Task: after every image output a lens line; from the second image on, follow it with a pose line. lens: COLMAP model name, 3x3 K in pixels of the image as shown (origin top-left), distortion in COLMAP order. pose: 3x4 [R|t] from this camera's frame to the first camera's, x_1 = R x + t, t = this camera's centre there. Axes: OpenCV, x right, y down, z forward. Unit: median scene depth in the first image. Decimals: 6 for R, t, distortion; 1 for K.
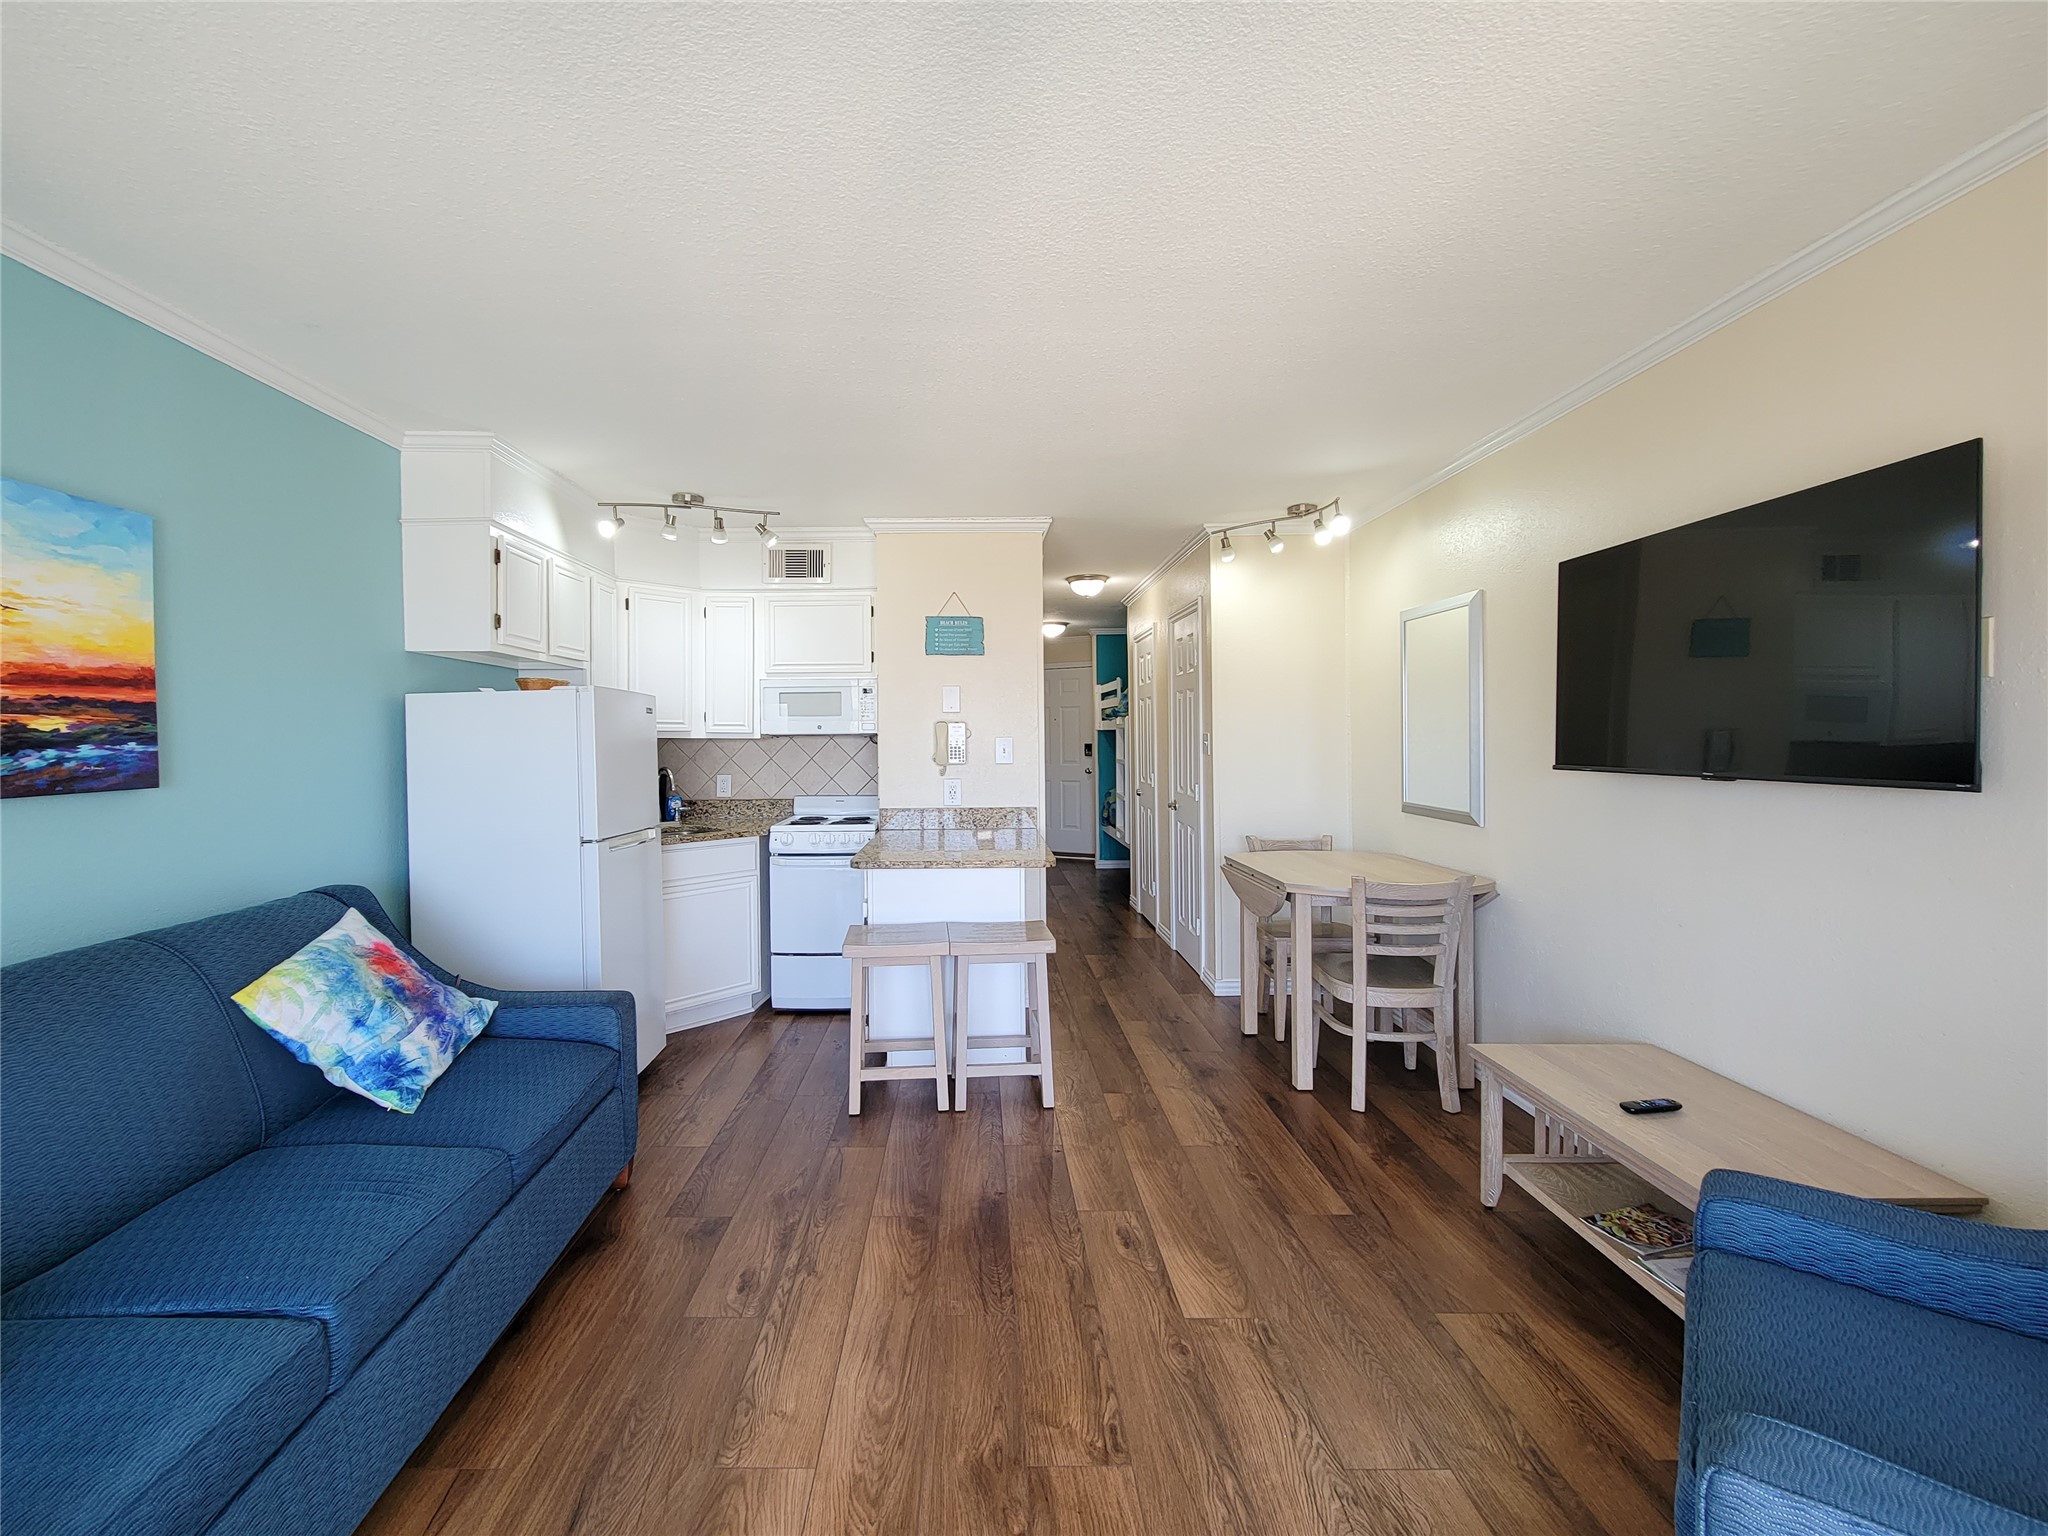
lens RADIAL K [[857.1, 0, 975.9], [0, 857.1, 746.9], [0, 0, 1]] dist [-0.000753, -0.000092]
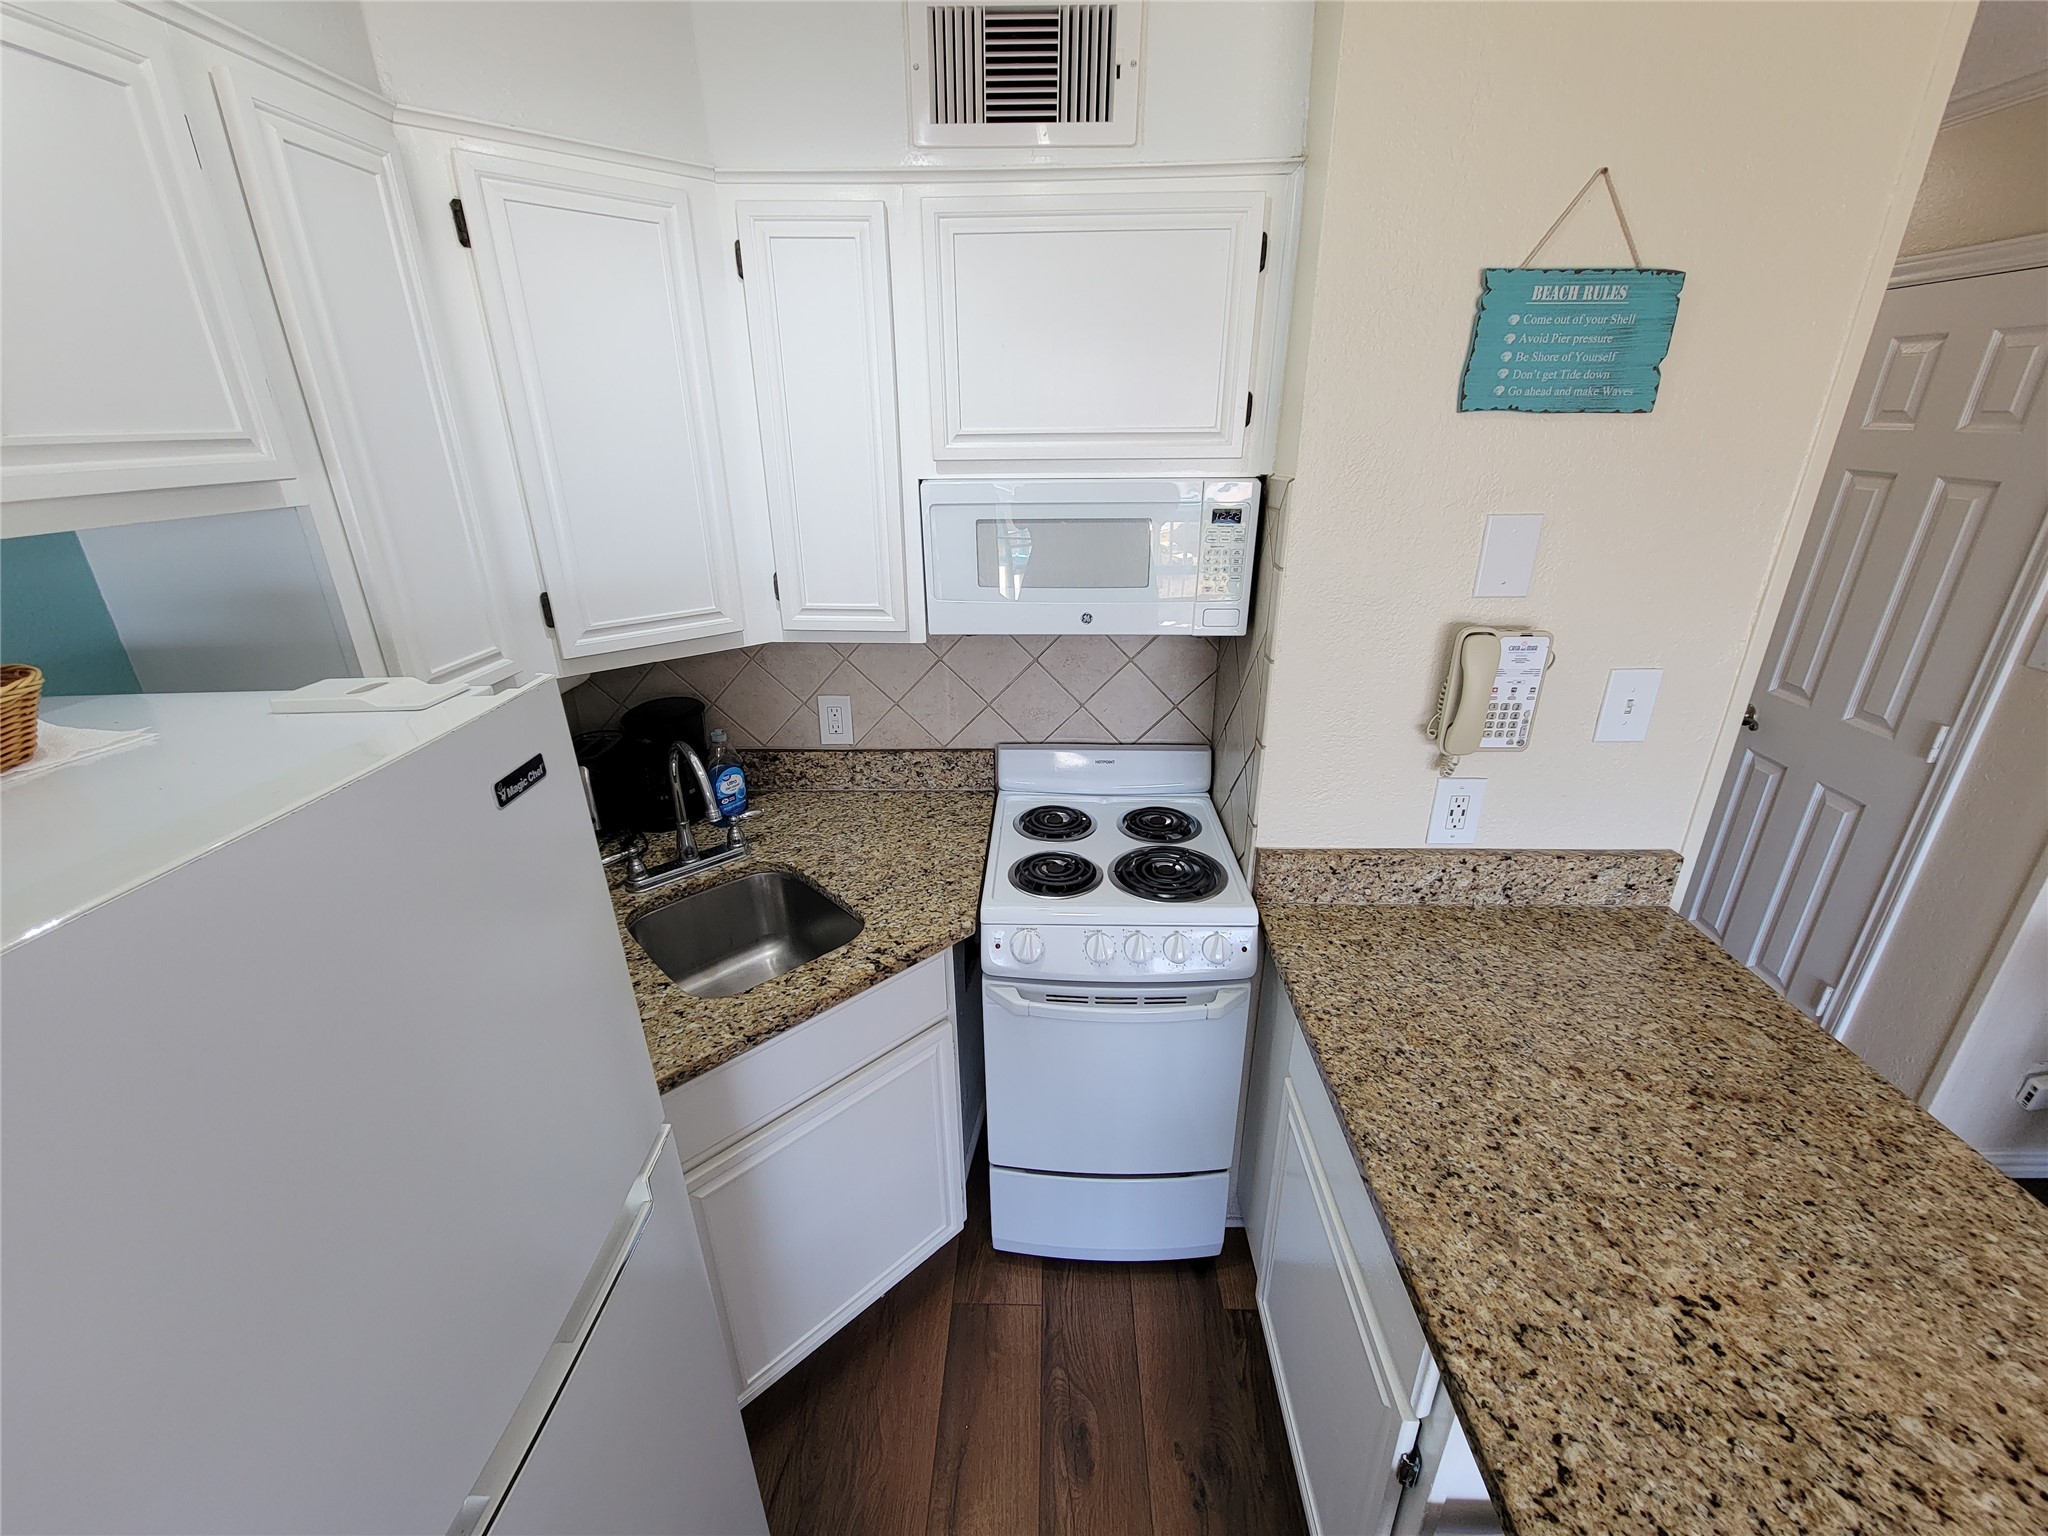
lens RADIAL K [[839.7, 0, 1032.0], [0, 839.7, 767.3], [0, 0, 1]] dist [-0.002502, -0.000200]
pose [[0.999503, 0.013214, -0.028616, -0.199374], [-0.001657, 0.928644, 0.370968, -0.098529], [0.031476, -0.370737, 0.928204, 0.656240]]
